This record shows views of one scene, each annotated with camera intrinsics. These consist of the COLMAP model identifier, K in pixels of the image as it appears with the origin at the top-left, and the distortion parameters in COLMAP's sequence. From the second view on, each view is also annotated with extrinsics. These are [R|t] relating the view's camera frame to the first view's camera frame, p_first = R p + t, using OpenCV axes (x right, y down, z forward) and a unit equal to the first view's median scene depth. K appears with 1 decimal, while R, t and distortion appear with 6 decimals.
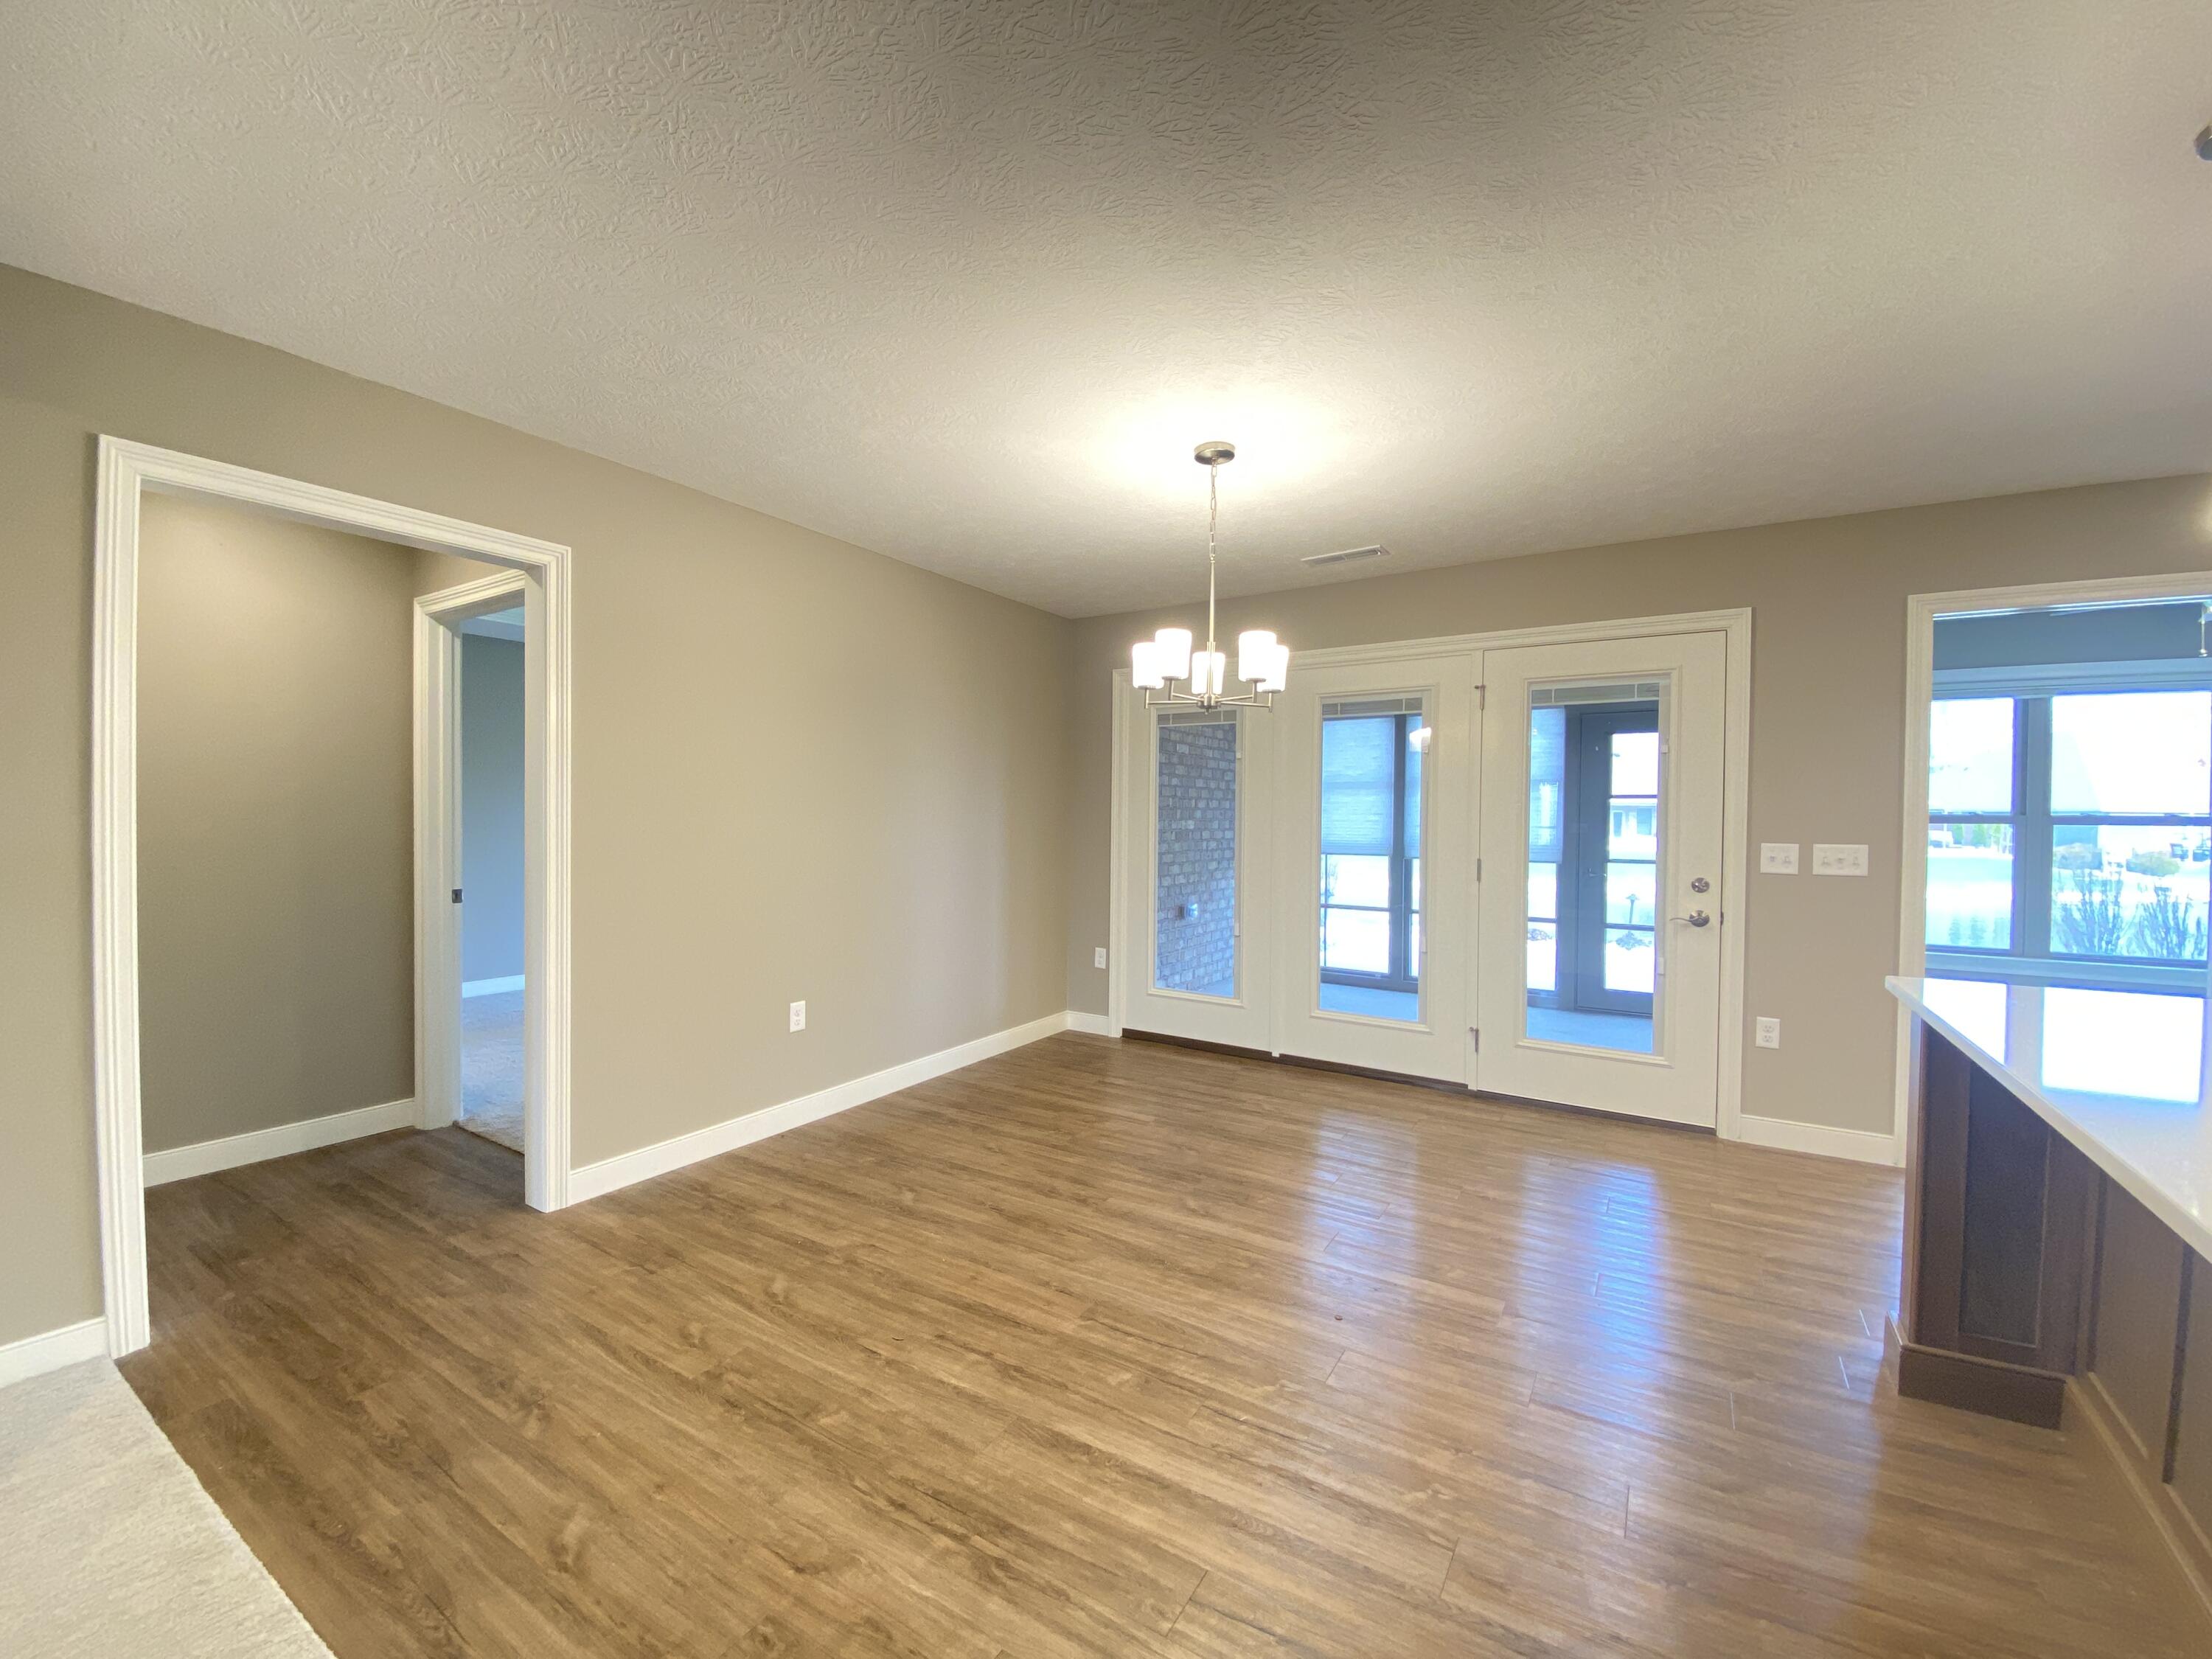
lens RADIAL K [[901.4, 0, 1094.1], [0, 901.4, 830.2], [0, 0, 1]] dist [0.021228, -0.017728]
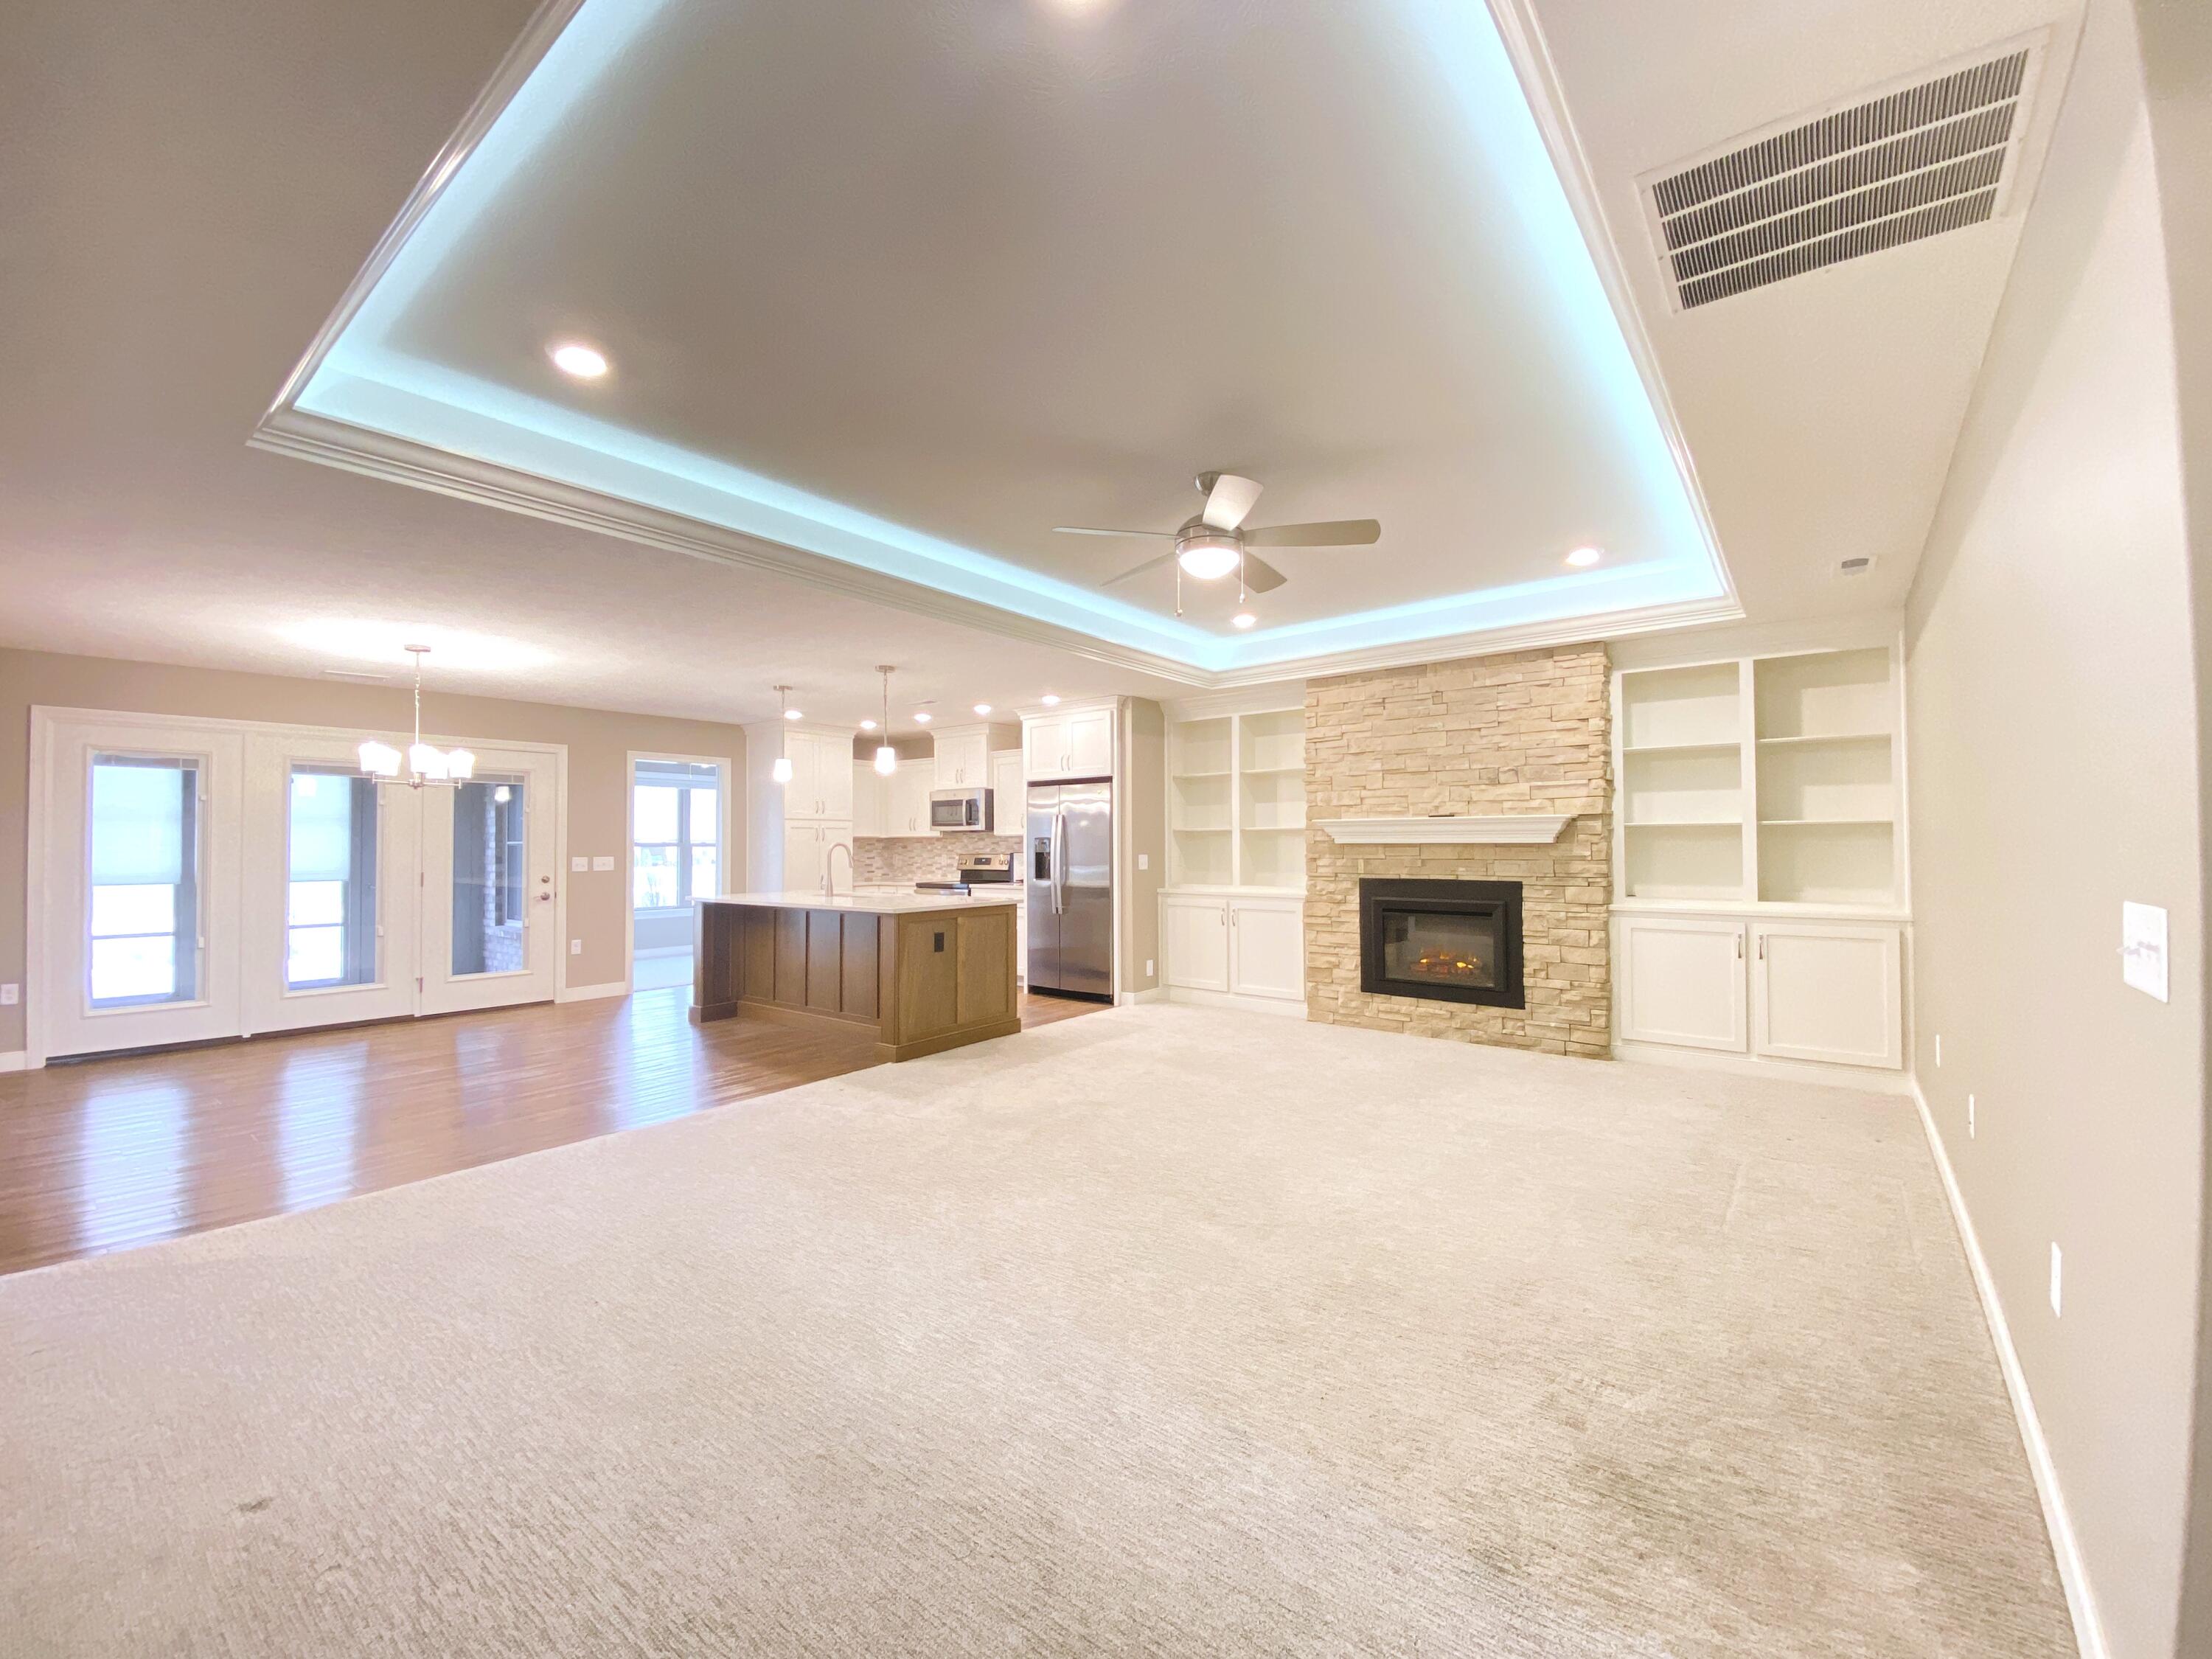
lens RADIAL K [[901.4, 0, 1099.9], [0, 901.4, 831.6], [0, 0, 1]] dist [0.021228, -0.017728]
pose [[0.108575, 0.002026, 0.994086, -1.284063], [0.023897, 0.999704, -0.004647, -0.005722], [-0.993801, 0.024260, 0.108495, -0.461867]]
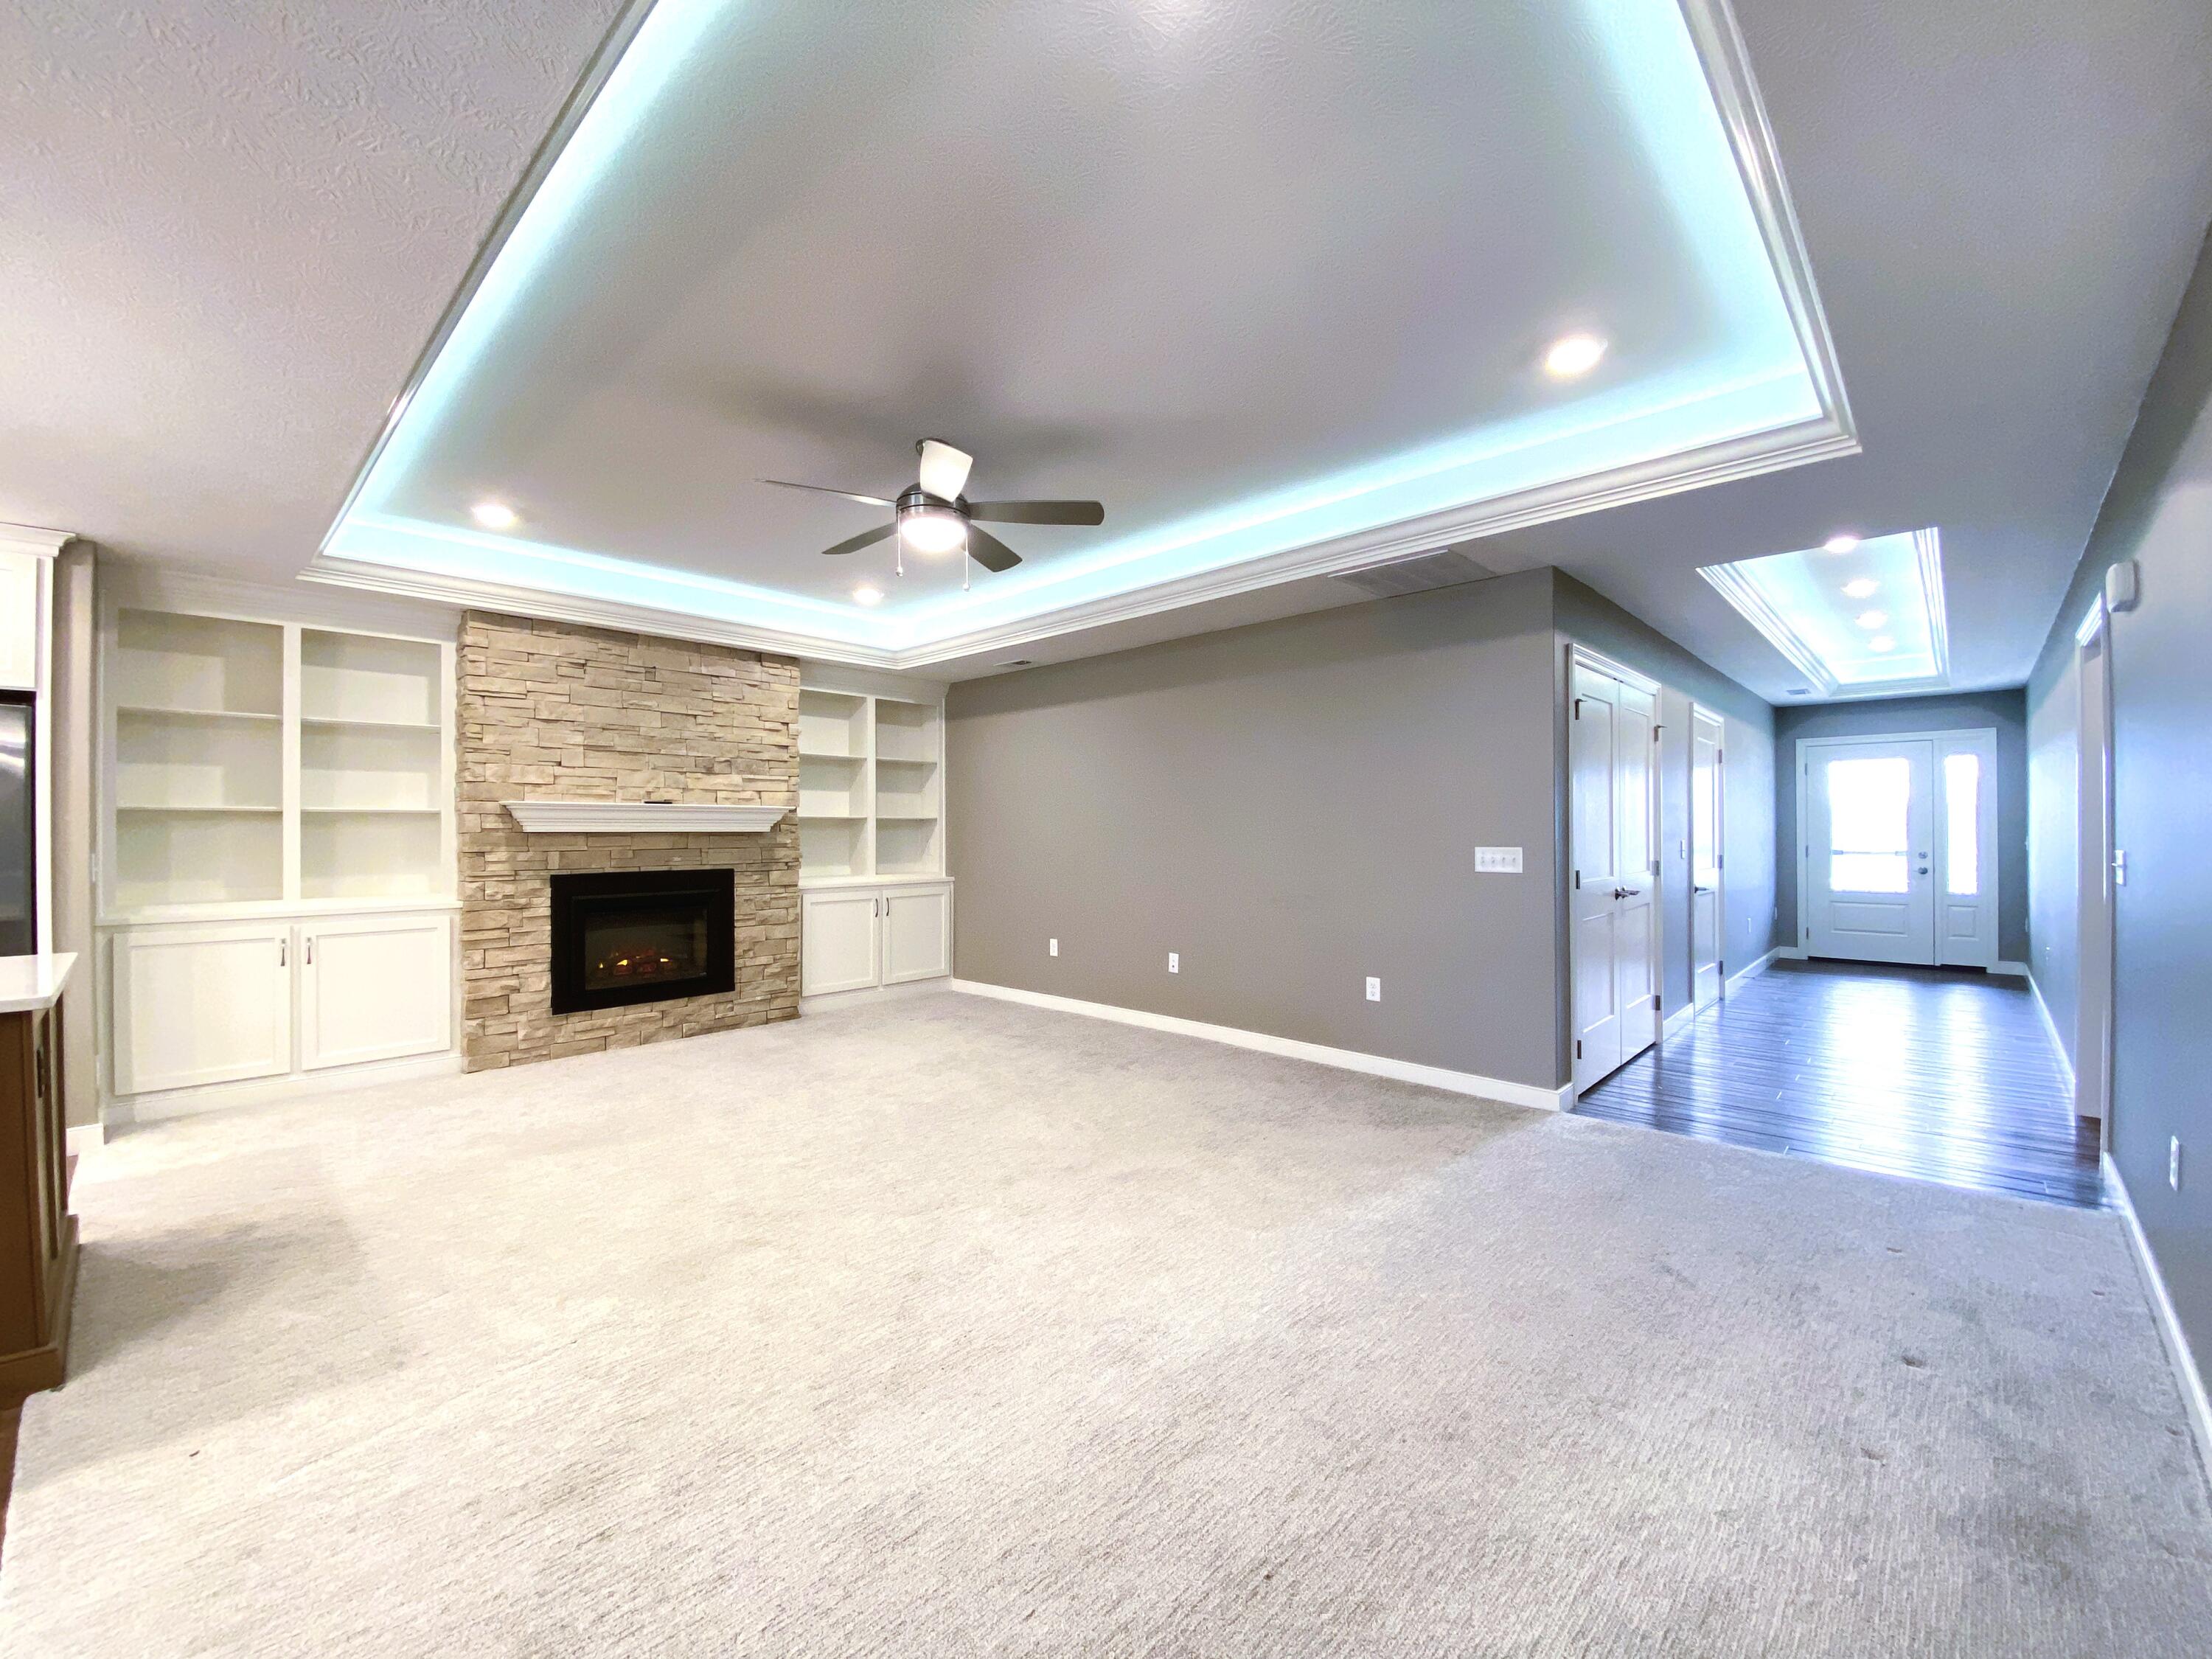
lens RADIAL K [[901.4, 0, 1102.1], [0, 901.4, 825.1], [0, 0, 1]] dist [0.021228, -0.017728]
pose [[-0.982359, -0.006600, 0.186889, -0.594509], [-0.004456, 0.999919, 0.011890, -0.010713], [-0.186953, 0.010848, -0.982309, 0.480138]]
